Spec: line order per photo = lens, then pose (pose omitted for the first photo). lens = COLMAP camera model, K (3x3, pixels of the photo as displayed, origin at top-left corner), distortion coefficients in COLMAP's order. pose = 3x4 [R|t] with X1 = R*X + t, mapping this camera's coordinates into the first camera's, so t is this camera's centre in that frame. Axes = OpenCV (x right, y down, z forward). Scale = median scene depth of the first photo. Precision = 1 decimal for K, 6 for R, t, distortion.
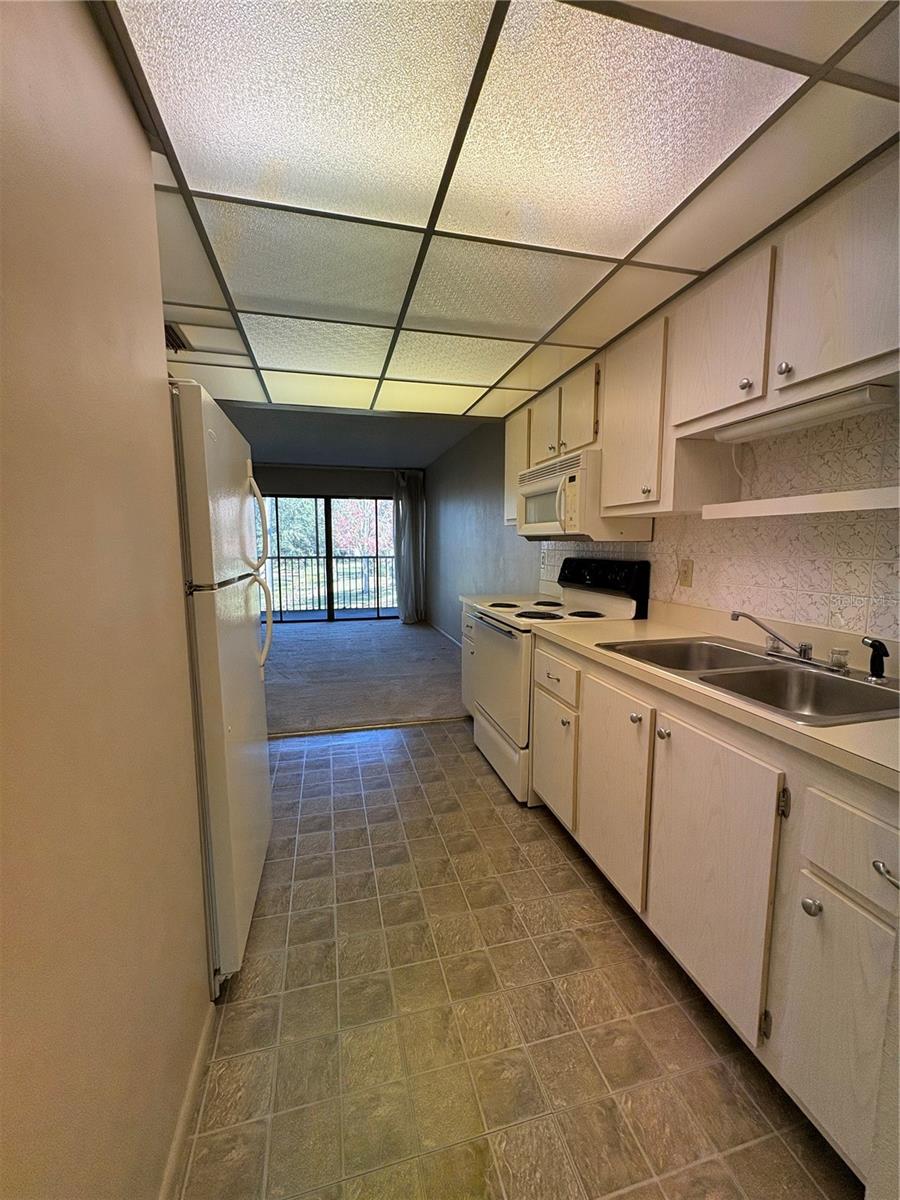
lens RADIAL K [[477.6, 0, 450.0], [0, 477.6, 600.0], [0, 0, 1]] dist [-0.001069, 0.000511]
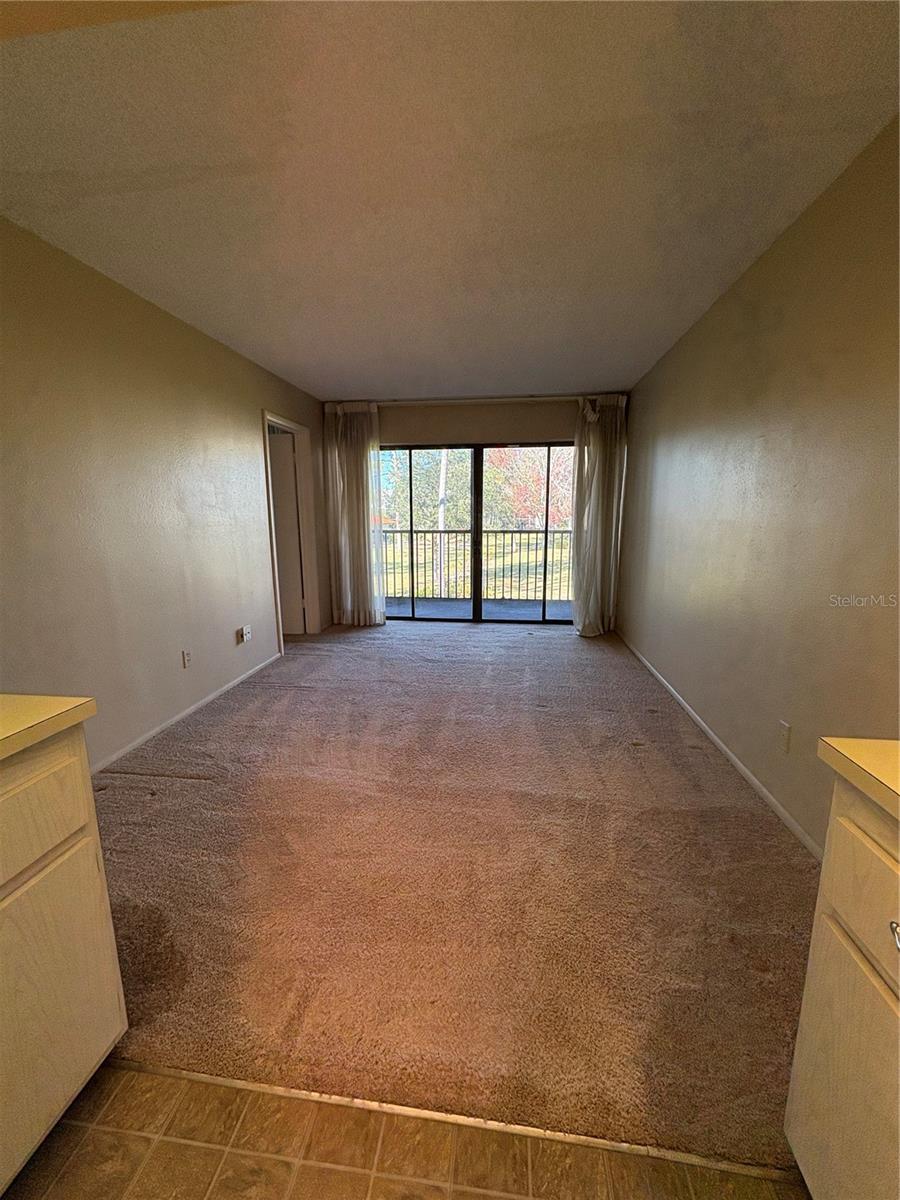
lens RADIAL K [[477.6, 0, 450.0], [0, 477.6, 600.0], [0, 0, 1]] dist [-0.001069, 0.000511]
pose [[0.931179, 0.059598, -0.359657, -0.030472], [-0.037216, 0.996933, 0.068844, -0.037003], [0.362657, -0.050721, 0.930541, 0.319003]]
